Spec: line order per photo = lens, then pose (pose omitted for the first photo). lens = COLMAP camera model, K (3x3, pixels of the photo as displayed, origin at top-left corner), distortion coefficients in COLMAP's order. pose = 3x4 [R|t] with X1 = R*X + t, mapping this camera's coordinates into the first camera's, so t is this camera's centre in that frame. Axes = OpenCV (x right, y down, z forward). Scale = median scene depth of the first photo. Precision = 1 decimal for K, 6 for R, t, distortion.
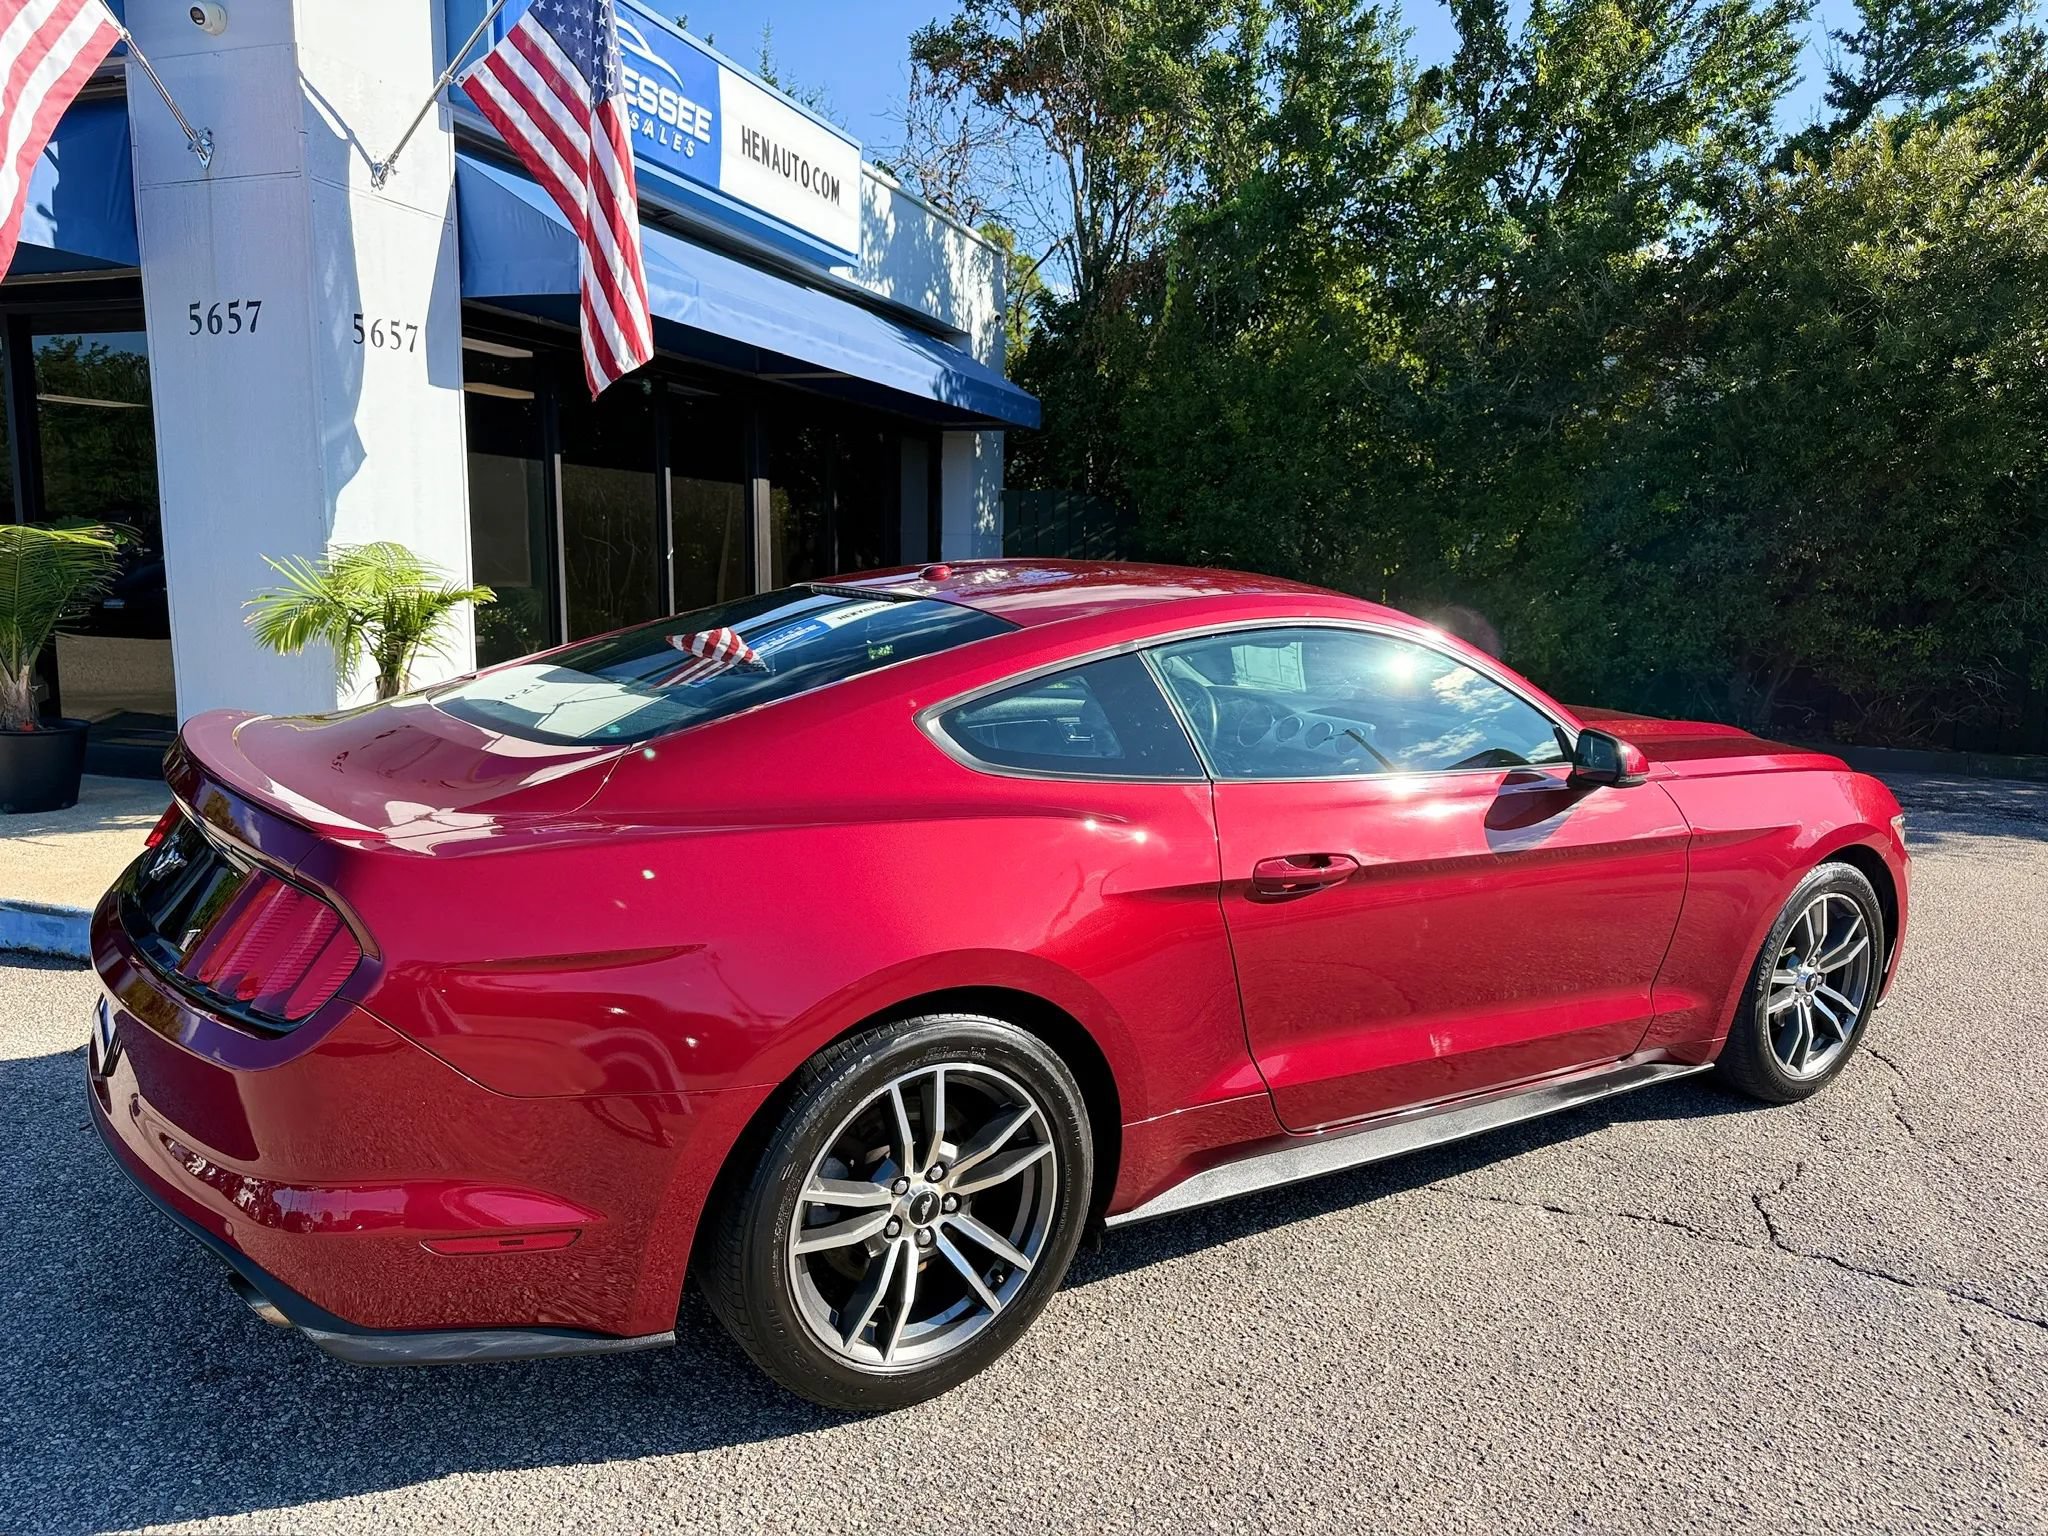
lens RADIAL K [[1506.6, 0, 1045.0], [0, 1506.6, 789.3], [0, 0, 1]] dist [0.027503, -0.031891]
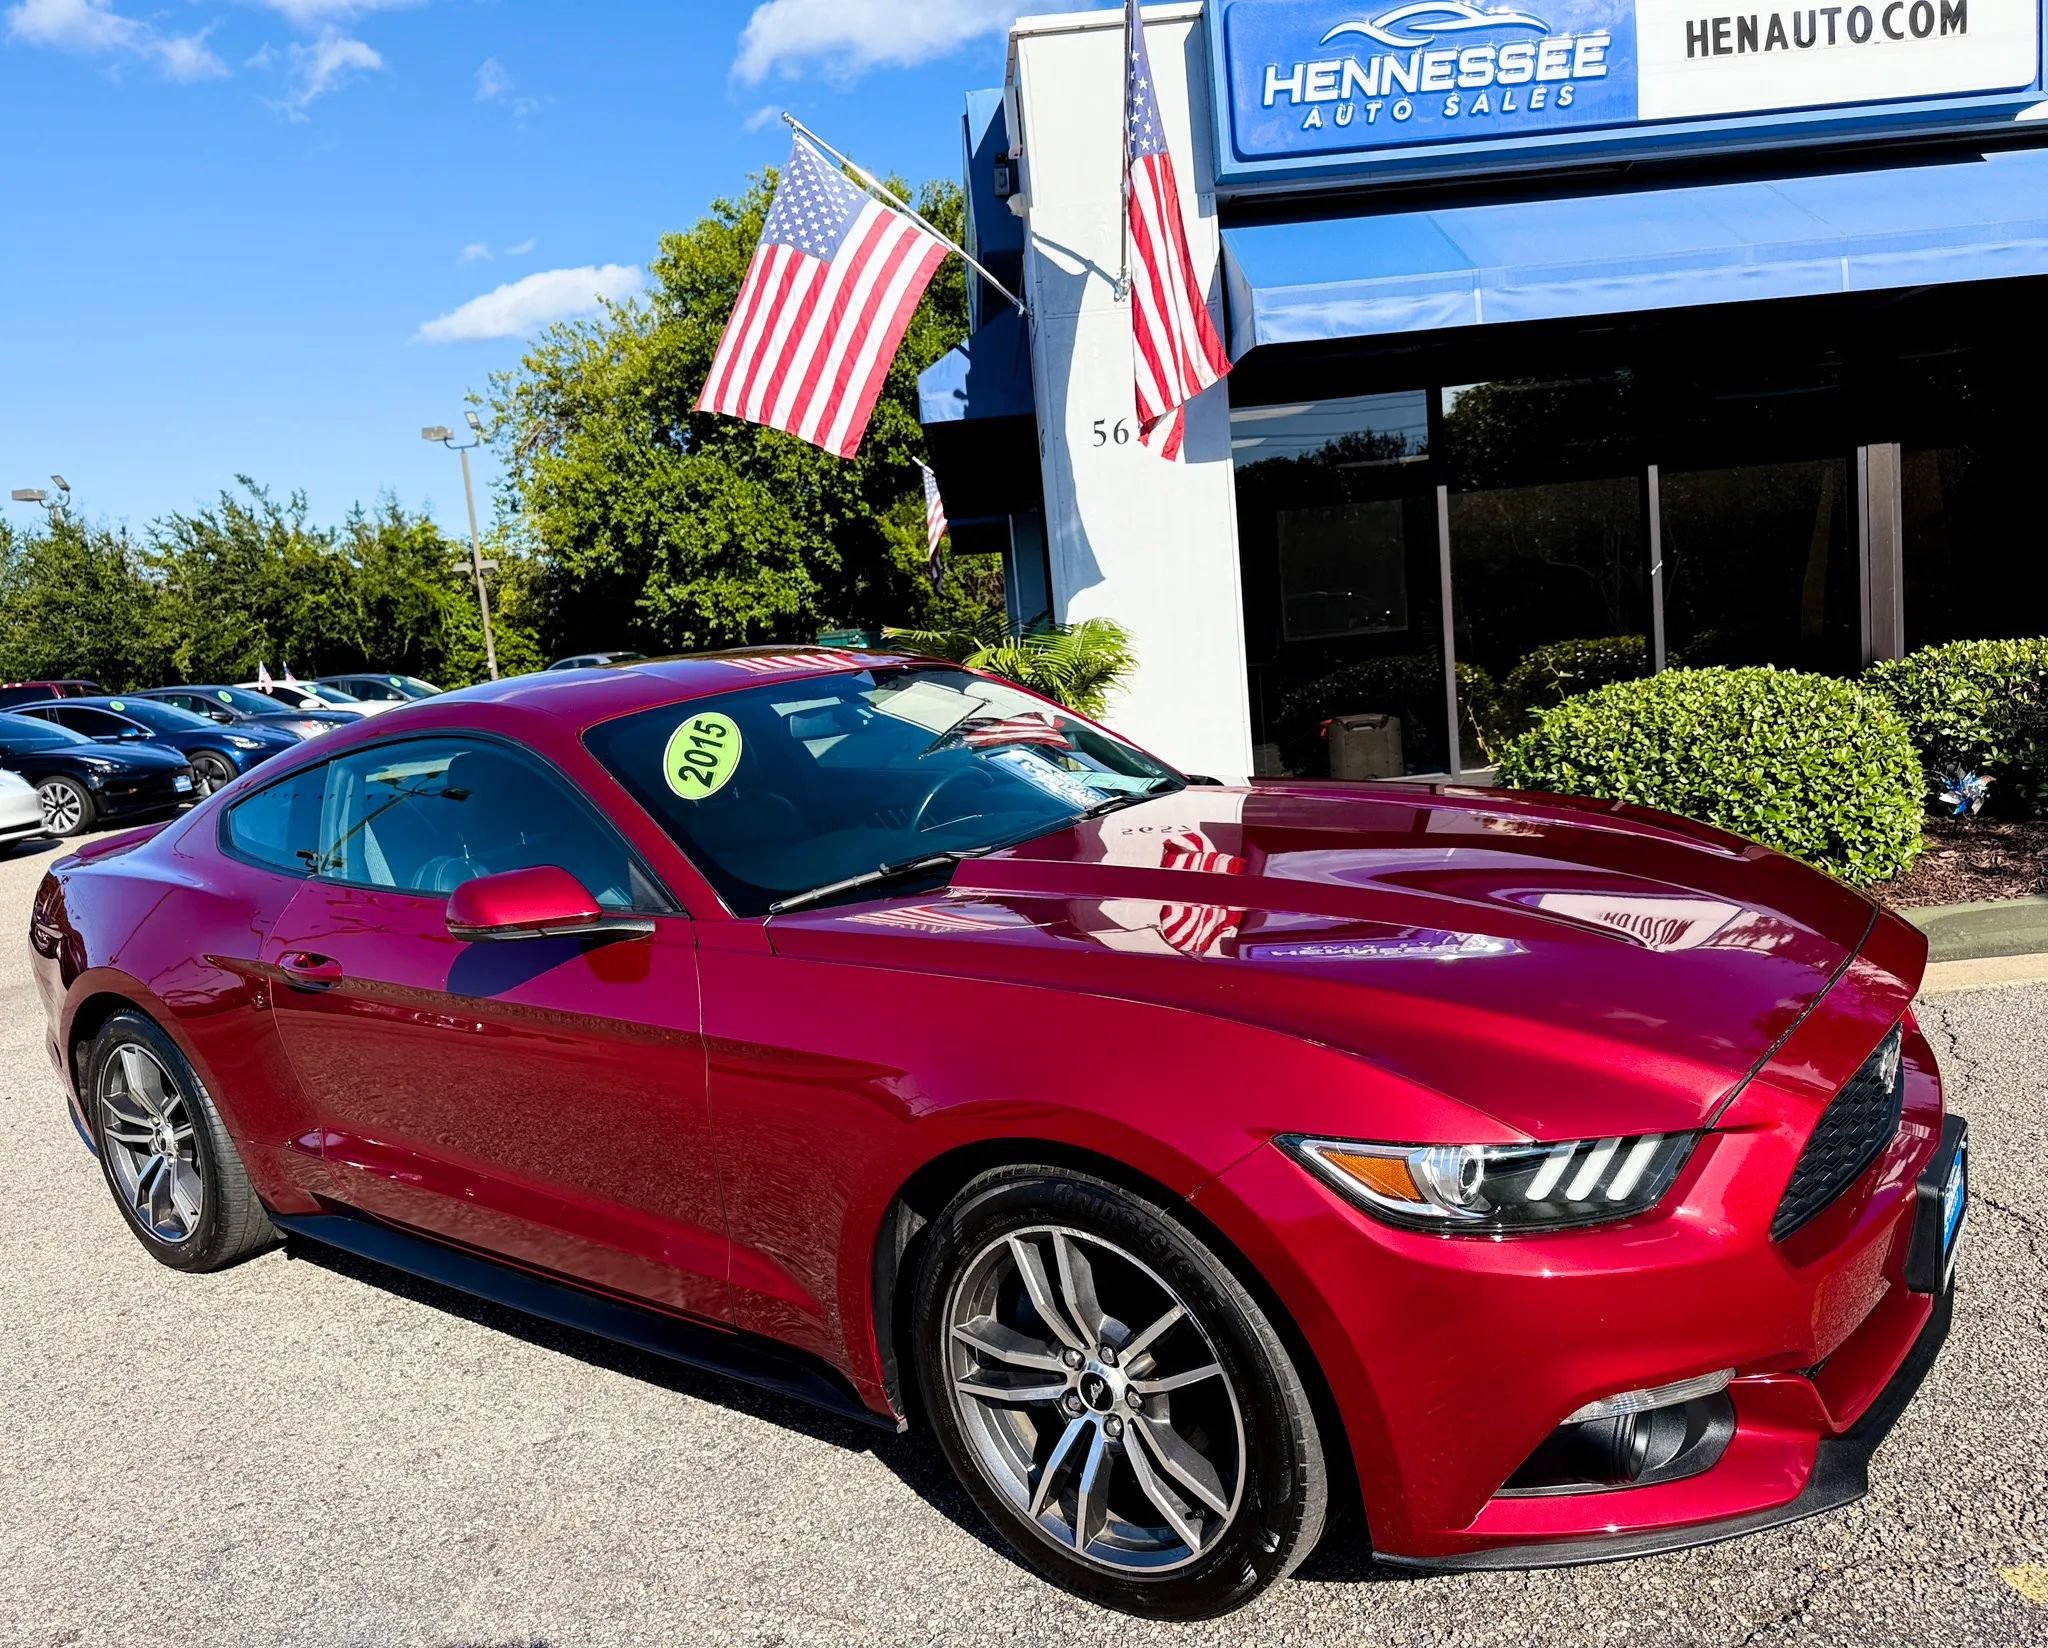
lens RADIAL K [[1635.5, 0, 1019.4], [0, 1635.5, 847.3], [0, 0, 1]] dist [0.016959, -0.024741]
pose [[0.323136, 0.070236, -0.943743, 0.680253], [-0.039430, 0.997375, 0.060727, -0.061088], [0.945531, 0.017589, 0.325057, 0.517828]]
